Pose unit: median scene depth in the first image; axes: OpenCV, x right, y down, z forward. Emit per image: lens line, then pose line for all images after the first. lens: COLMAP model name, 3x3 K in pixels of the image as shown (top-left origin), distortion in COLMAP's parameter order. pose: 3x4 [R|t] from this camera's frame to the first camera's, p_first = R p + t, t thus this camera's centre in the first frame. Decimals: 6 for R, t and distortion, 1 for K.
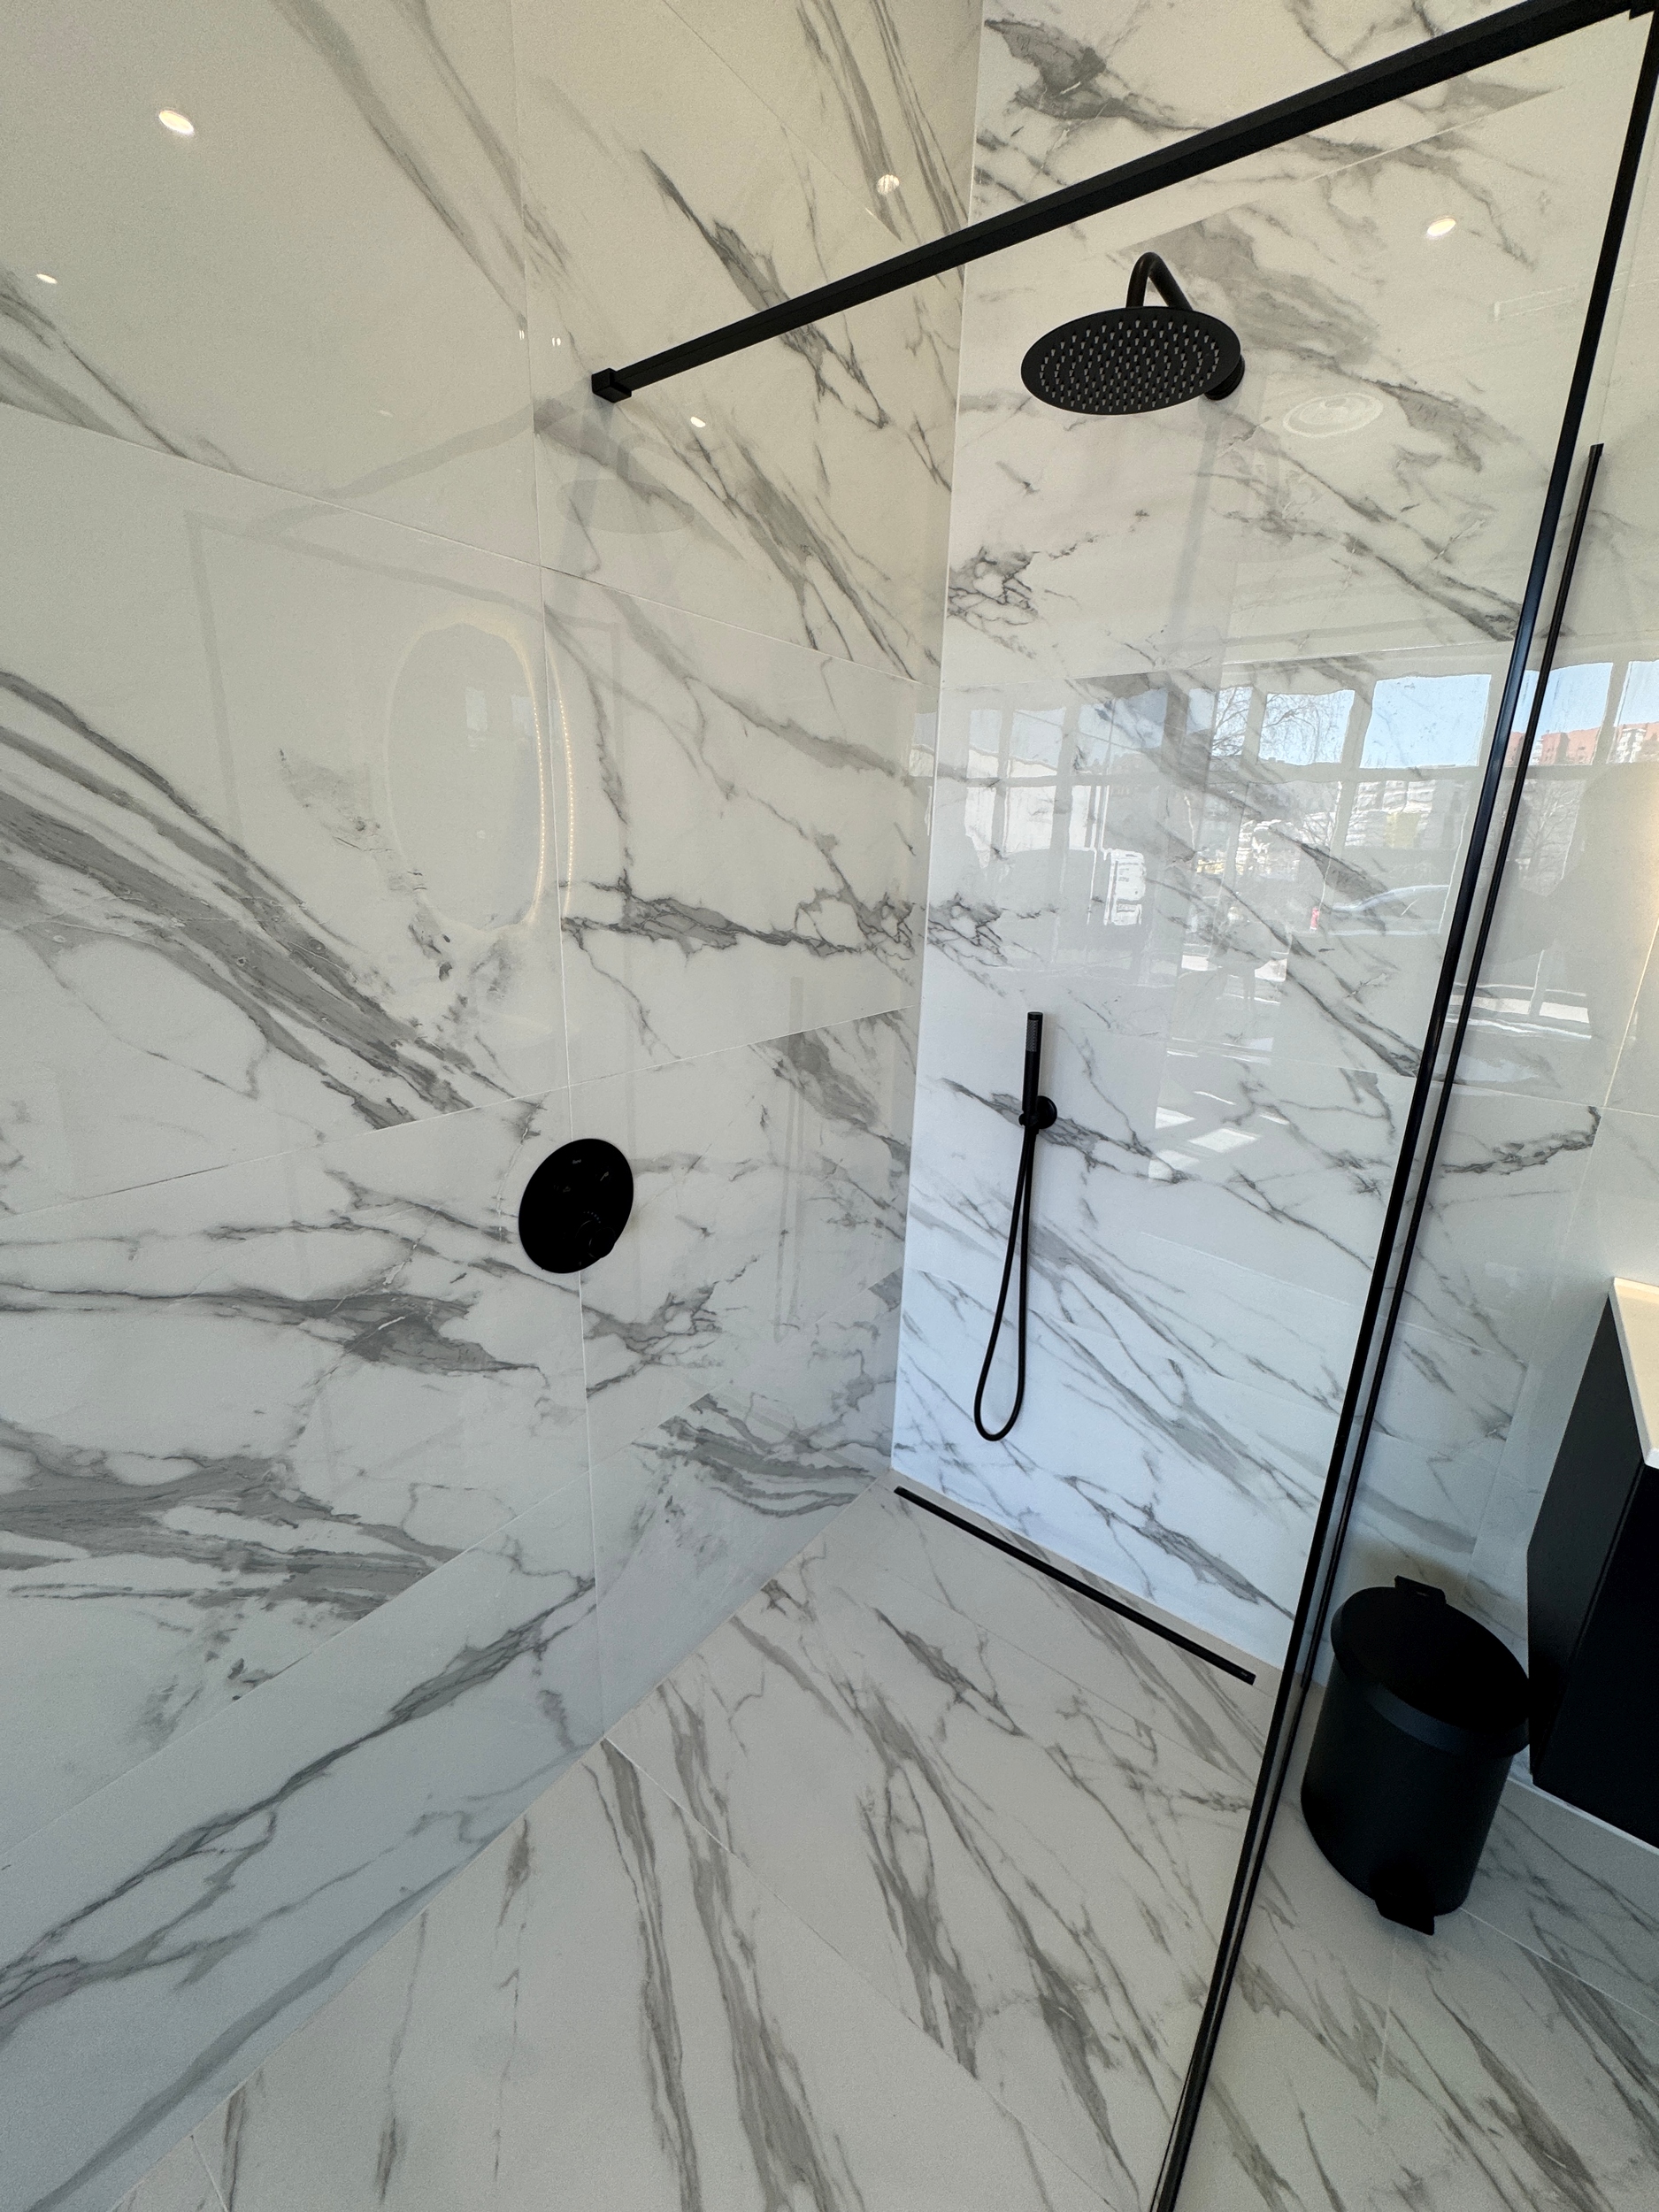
lens RADIAL K [[883.8, 0, 824.8], [0, 883.8, 1109.1], [0, 0, 1]] dist [-0.006338, 0.000835]
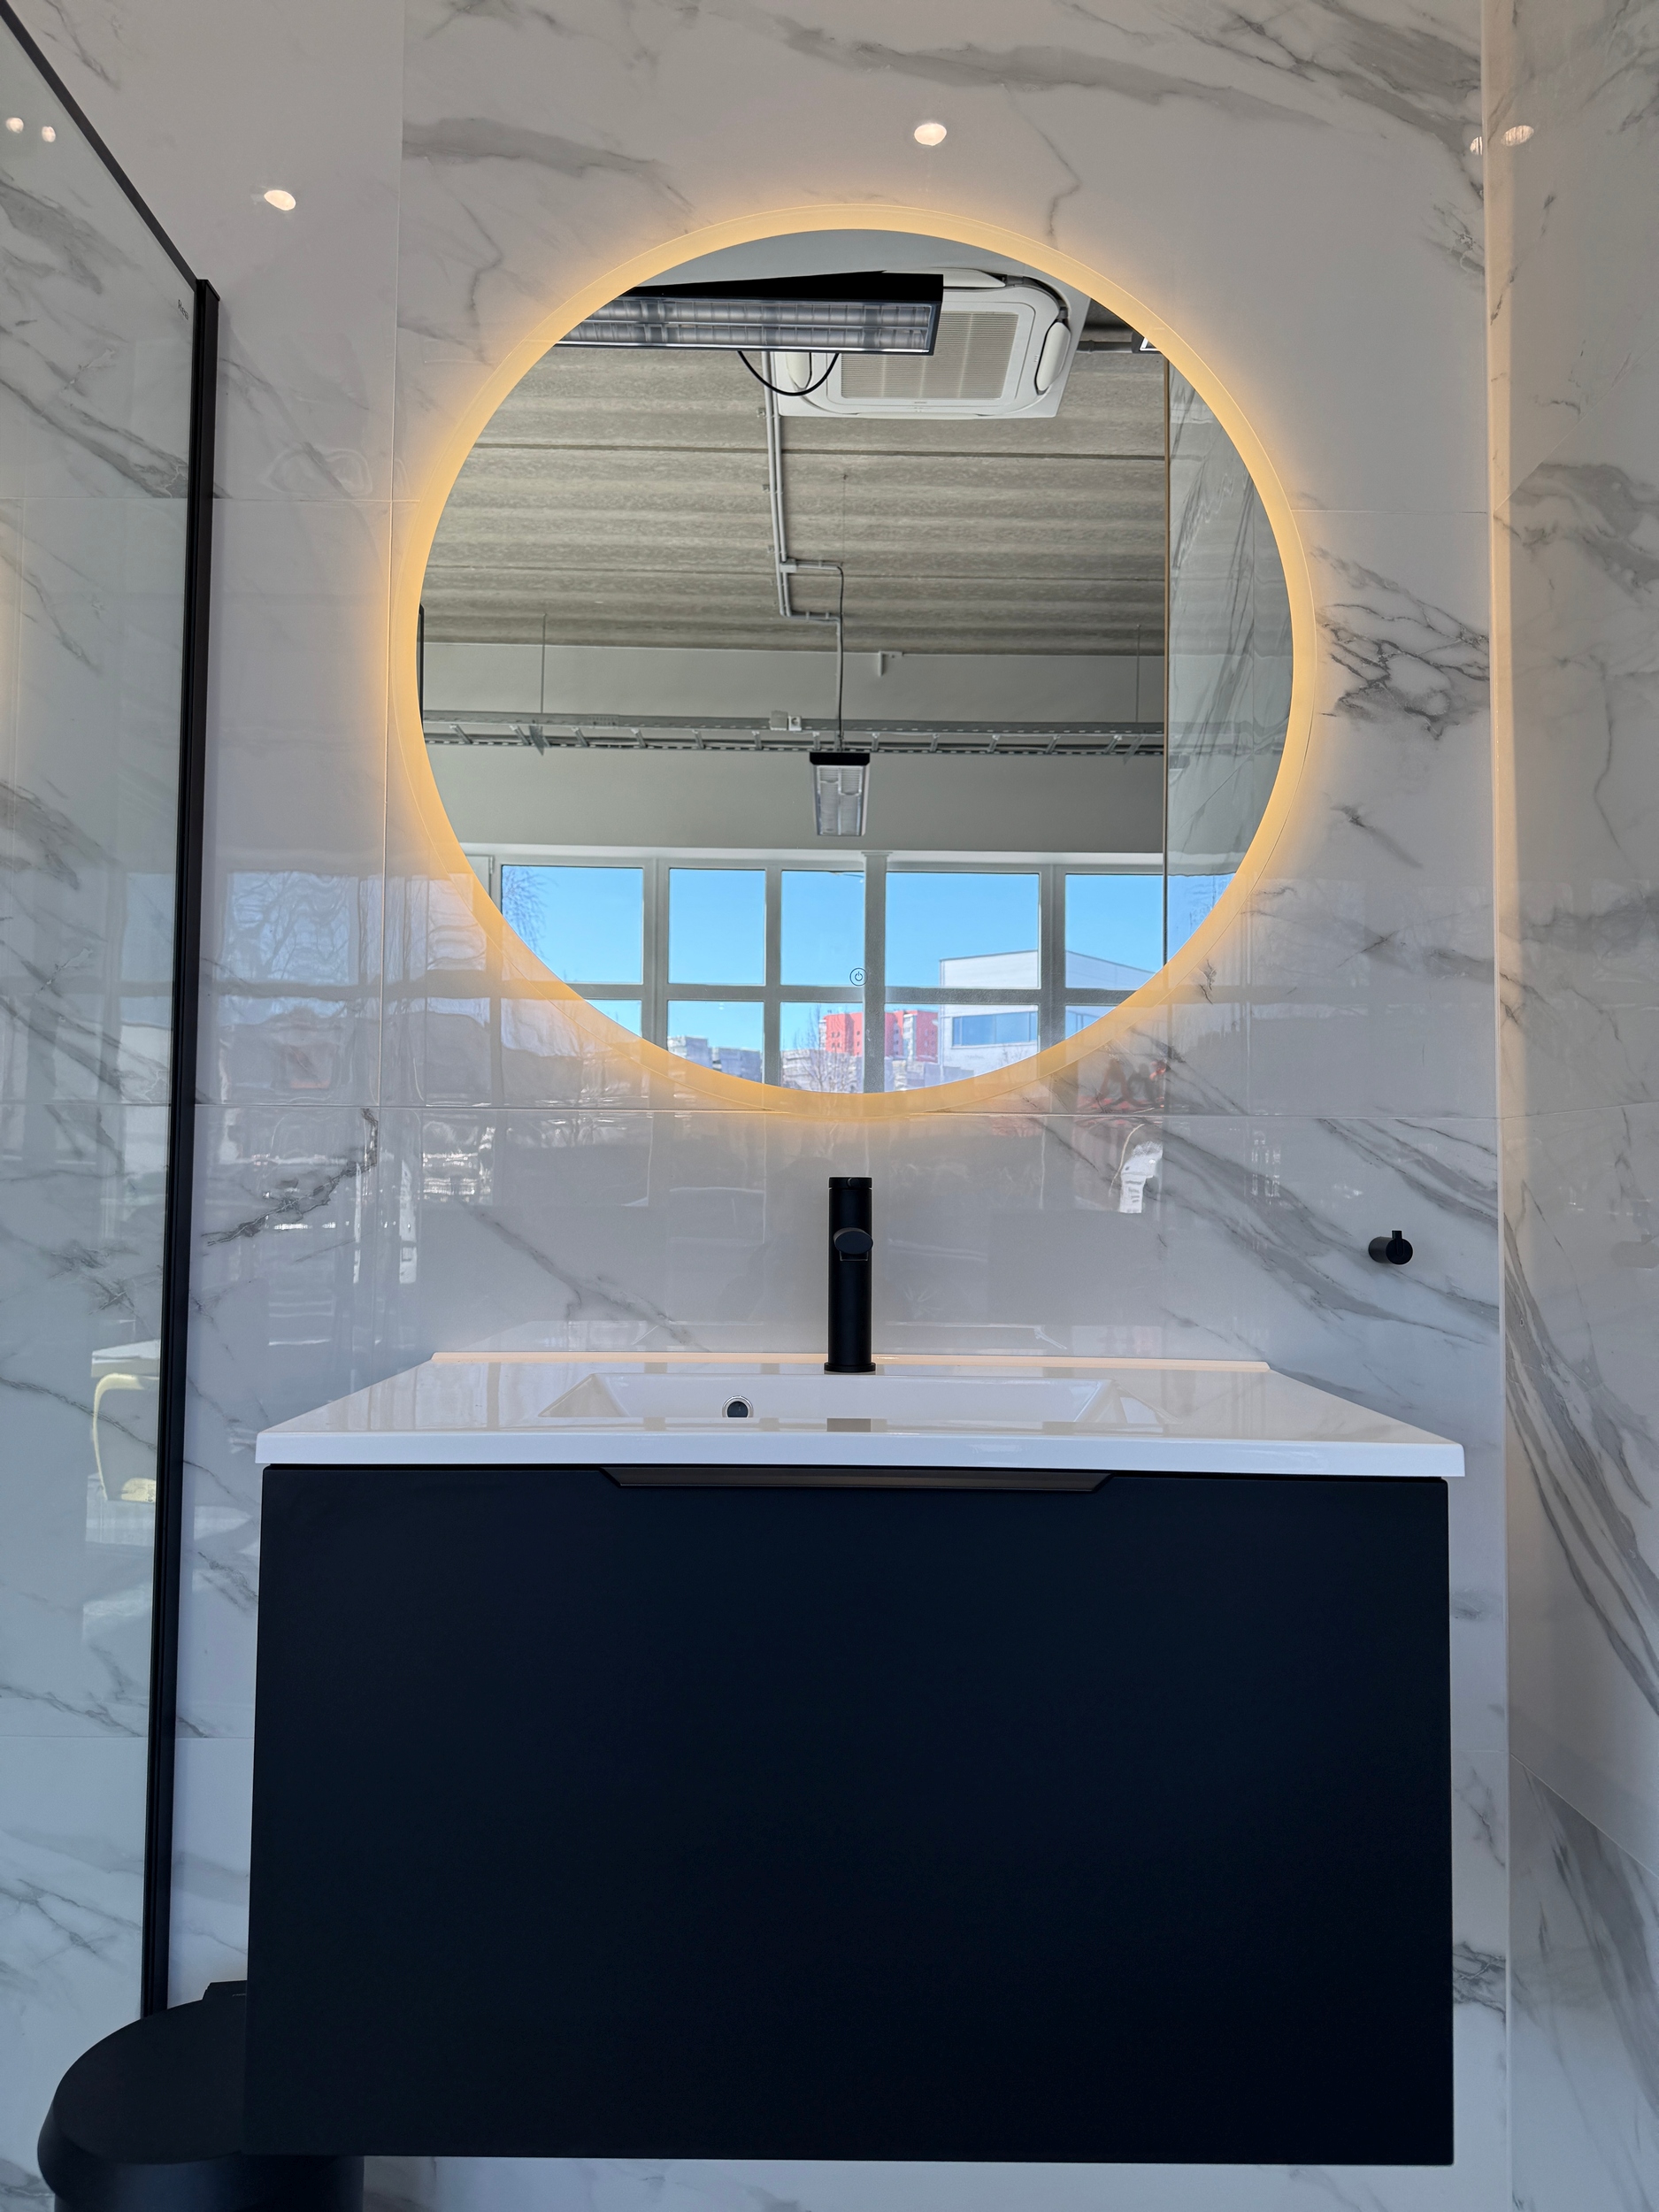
lens RADIAL K [[1548.7, 0, 825.8], [0, 1548.7, 1107.5], [0, 0, 1]] dist [0.057390, -0.075222]
pose [[0.802306, 0.008312, 0.596855, 0.327284], [0.183092, 0.948277, -0.259322, 0.295278], [-0.568140, 0.317335, 0.759286, -0.115136]]
